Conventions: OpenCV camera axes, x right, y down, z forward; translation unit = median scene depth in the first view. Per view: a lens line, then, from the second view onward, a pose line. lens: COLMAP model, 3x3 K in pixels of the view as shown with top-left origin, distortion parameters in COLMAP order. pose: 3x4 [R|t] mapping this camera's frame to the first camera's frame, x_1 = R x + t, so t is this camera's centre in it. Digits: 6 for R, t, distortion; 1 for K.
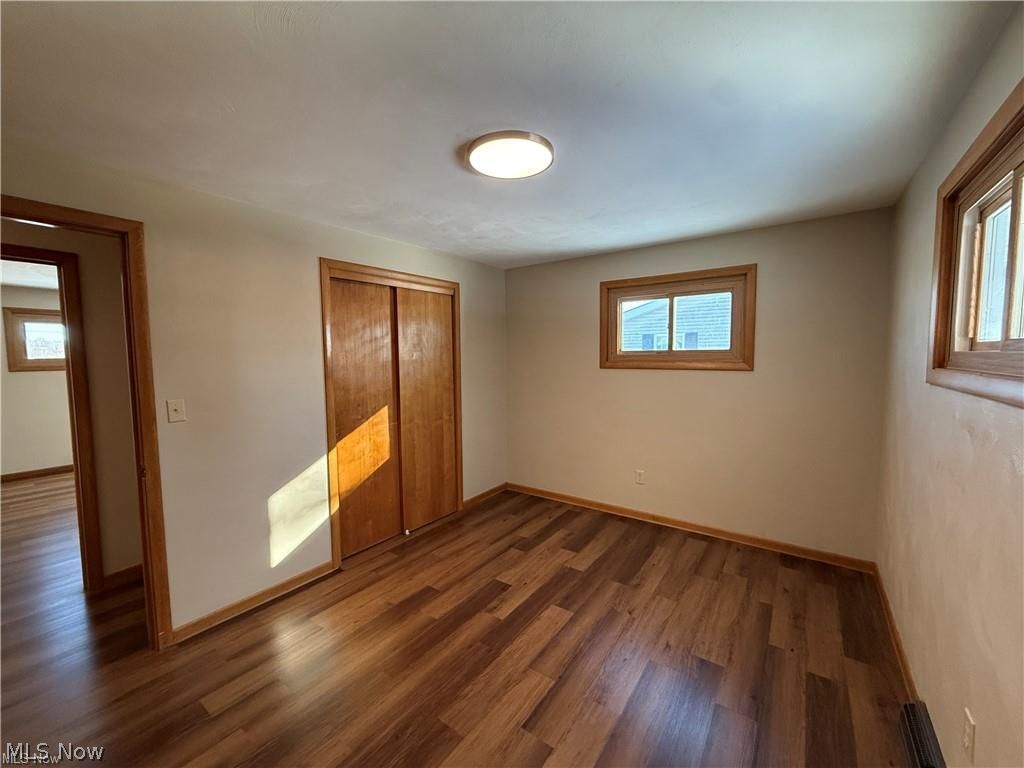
lens RADIAL K [[410.2, 0, 516.6], [0, 410.2, 382.7], [0, 0, 1]] dist [0.004888, -0.000201]
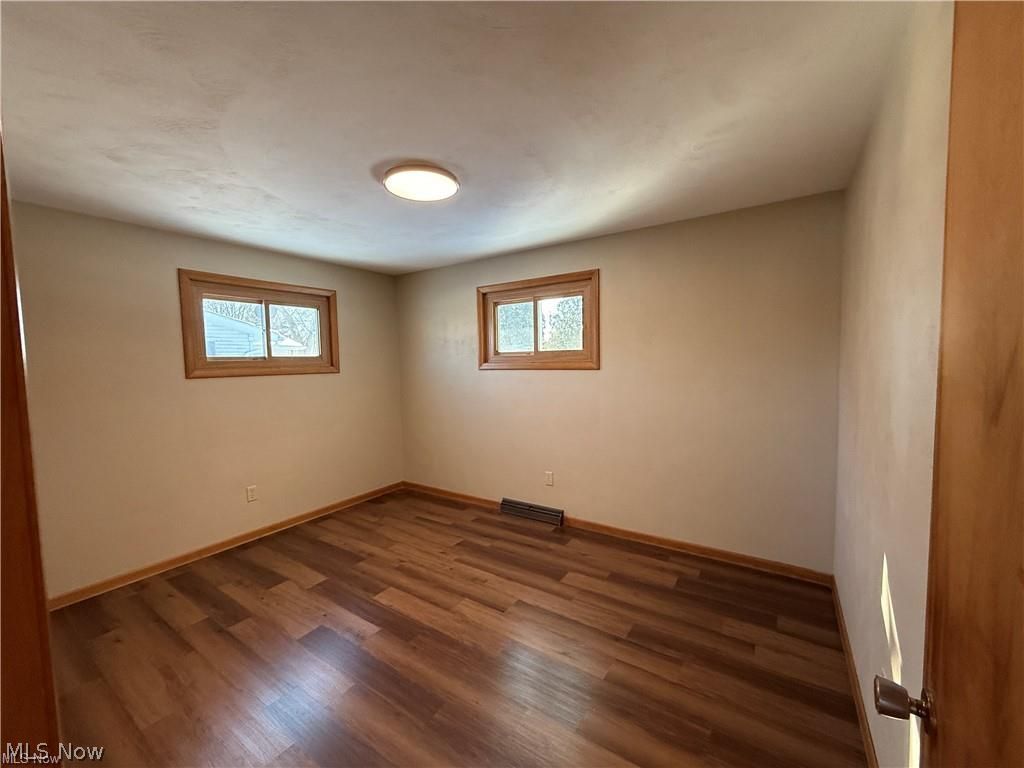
lens RADIAL K [[410.2, 0, 505.9], [0, 410.2, 384.1], [0, 0, 1]] dist [0.004888, -0.000201]
pose [[-0.014538, -0.057990, 0.998211, -0.725065], [0.087981, 0.994370, 0.059049, -0.022853], [-0.996016, 0.088682, -0.009355, 0.491880]]
